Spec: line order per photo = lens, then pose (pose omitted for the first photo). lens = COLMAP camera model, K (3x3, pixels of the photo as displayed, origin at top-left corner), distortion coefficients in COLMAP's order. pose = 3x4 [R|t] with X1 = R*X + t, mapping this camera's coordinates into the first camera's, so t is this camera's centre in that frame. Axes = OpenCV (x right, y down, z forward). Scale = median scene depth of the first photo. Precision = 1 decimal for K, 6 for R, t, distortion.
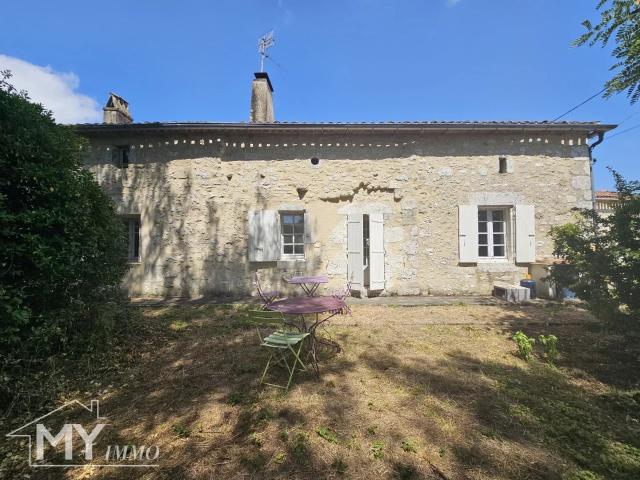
lens RADIAL K [[258.1, 0, 320.1], [0, 258.1, 239.8], [0, 0, 1]] dist [0.003747, 0.000280]
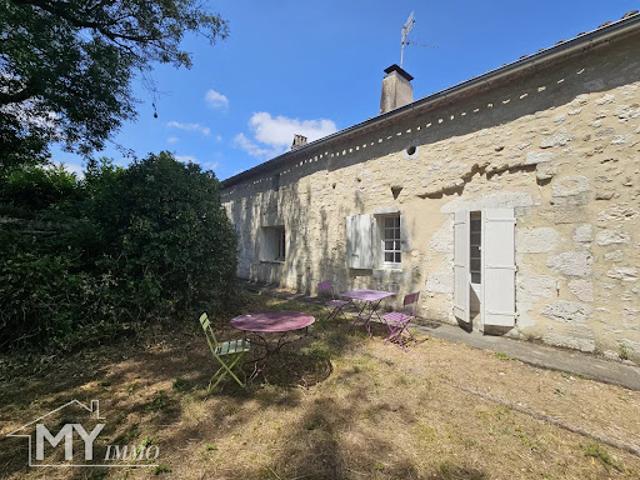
lens RADIAL K [[258.1, 0, 320.2], [0, 258.1, 239.4], [0, 0, 1]] dist [0.003747, 0.000280]
pose [[0.705009, -0.002365, -0.709195, 0.356046], [0.000850, 0.999997, -0.002491, -0.021109], [0.709198, 0.001153, 0.705008, 0.216449]]
